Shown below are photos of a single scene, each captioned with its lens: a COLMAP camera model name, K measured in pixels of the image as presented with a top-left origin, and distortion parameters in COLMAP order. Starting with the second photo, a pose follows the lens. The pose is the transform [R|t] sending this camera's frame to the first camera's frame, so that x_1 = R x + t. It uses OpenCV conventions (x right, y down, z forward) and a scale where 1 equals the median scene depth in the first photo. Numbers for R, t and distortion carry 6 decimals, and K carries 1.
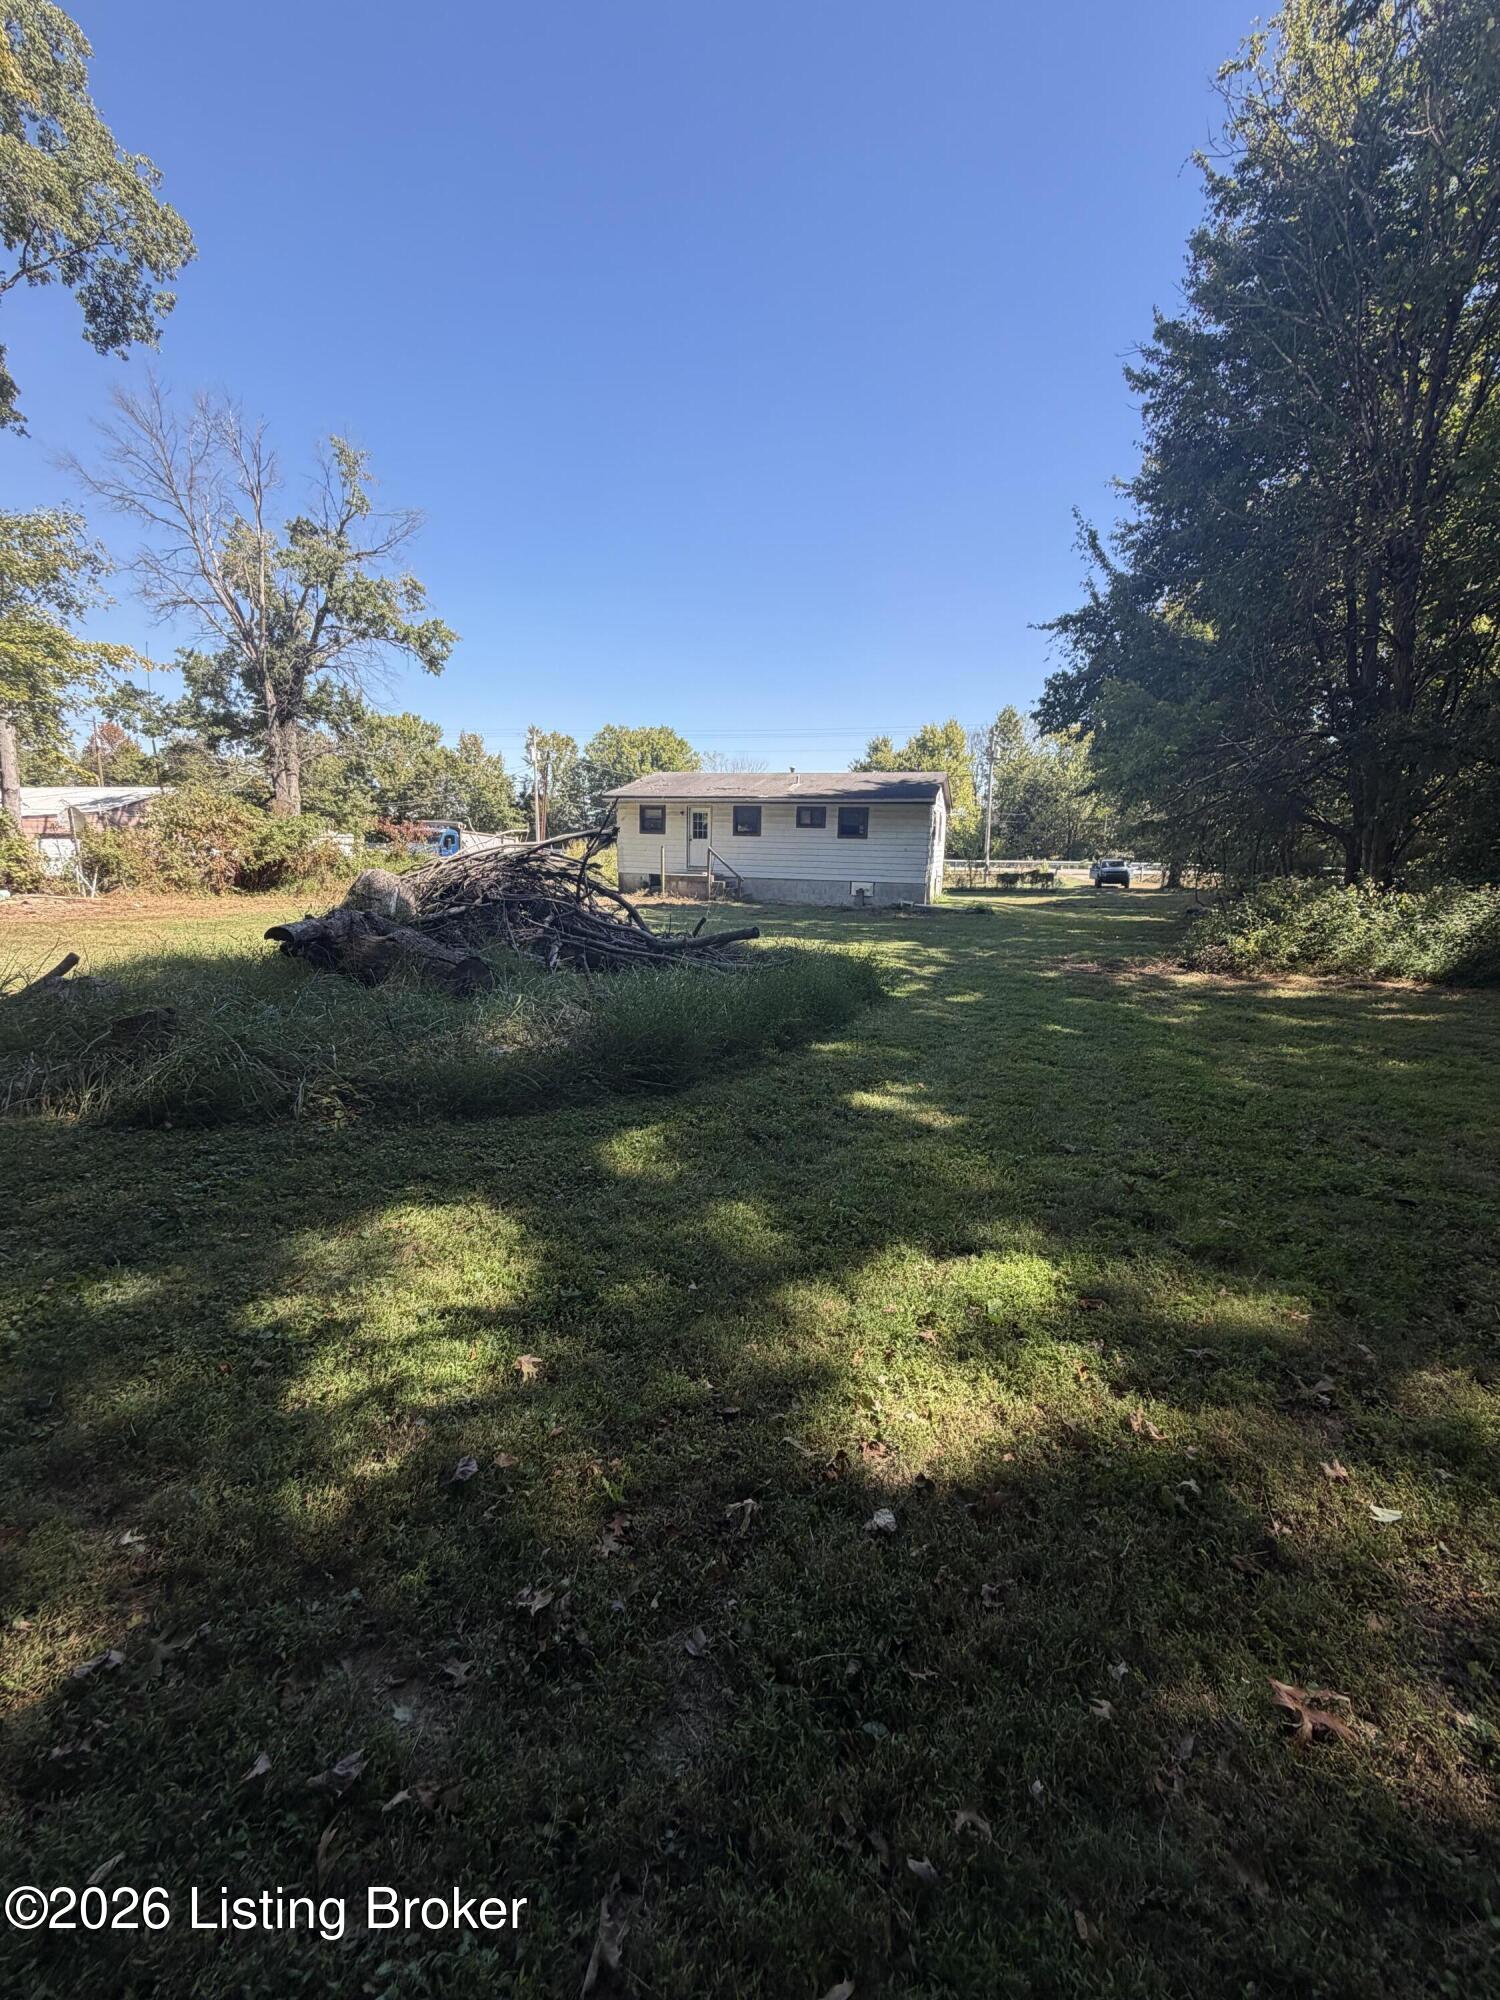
lens RADIAL K [[798.8, 0, 751.8], [0, 798.8, 987.9], [0, 0, 1]] dist [0.001267, -0.000245]
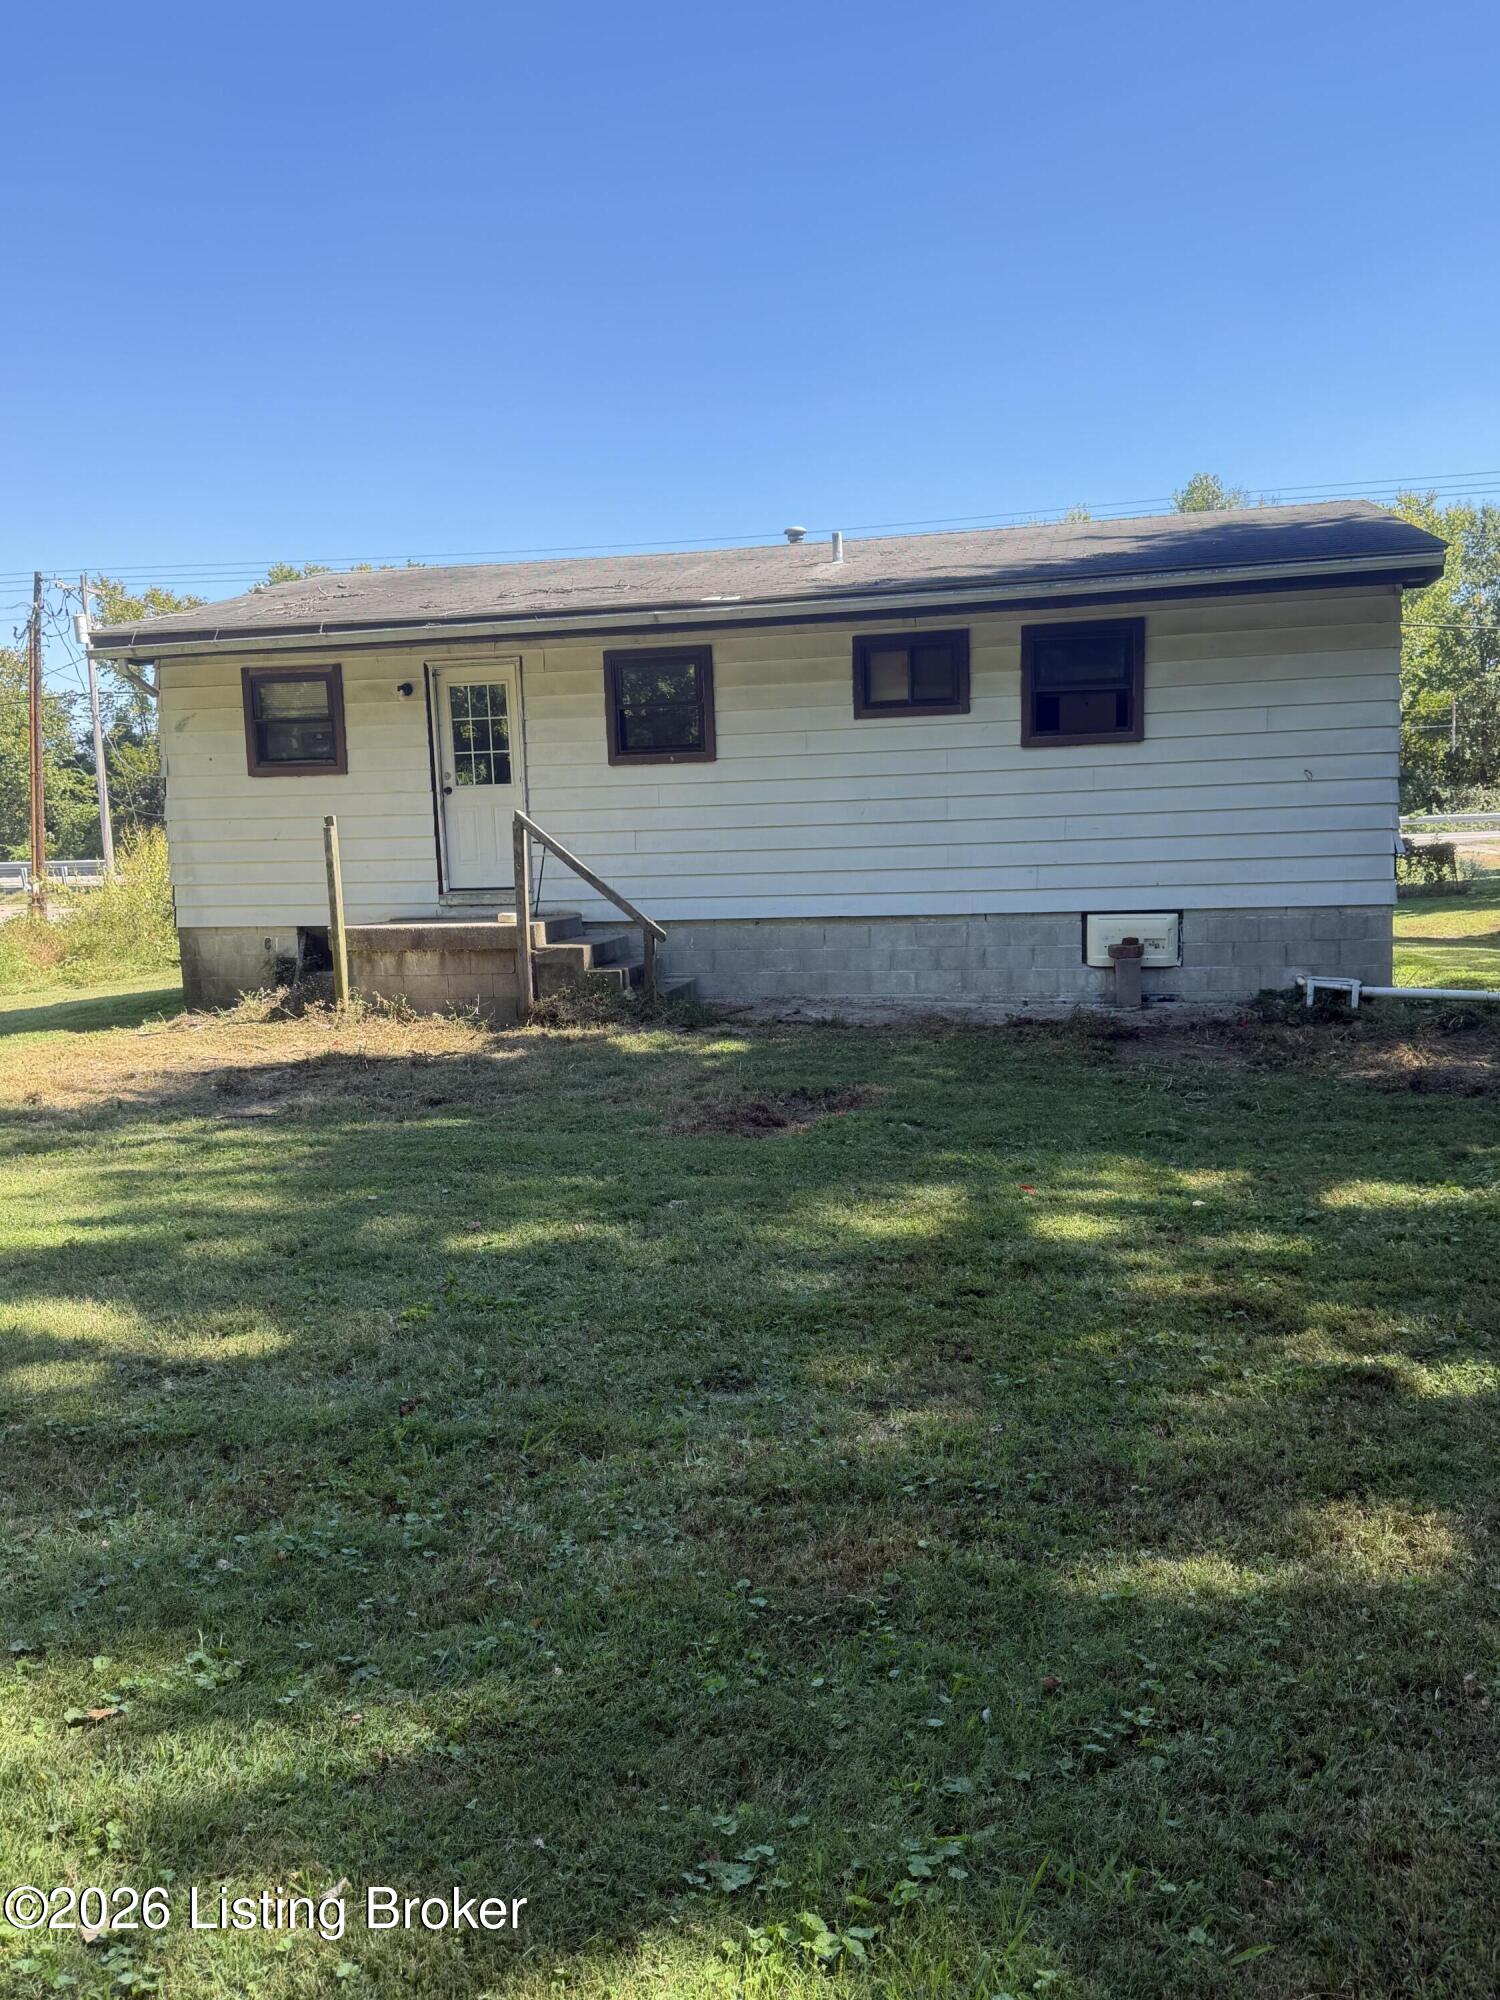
lens RADIAL K [[1570.8, 0, 746.7], [0, 1570.8, 1005.7], [0, 0, 1]] dist [0.007696, 0.000624]
pose [[0.995821, -0.064466, 0.064691, -0.017575], [0.068481, 0.995731, -0.061892, -0.078438], [-0.060425, 0.066063, 0.995984, 0.499859]]
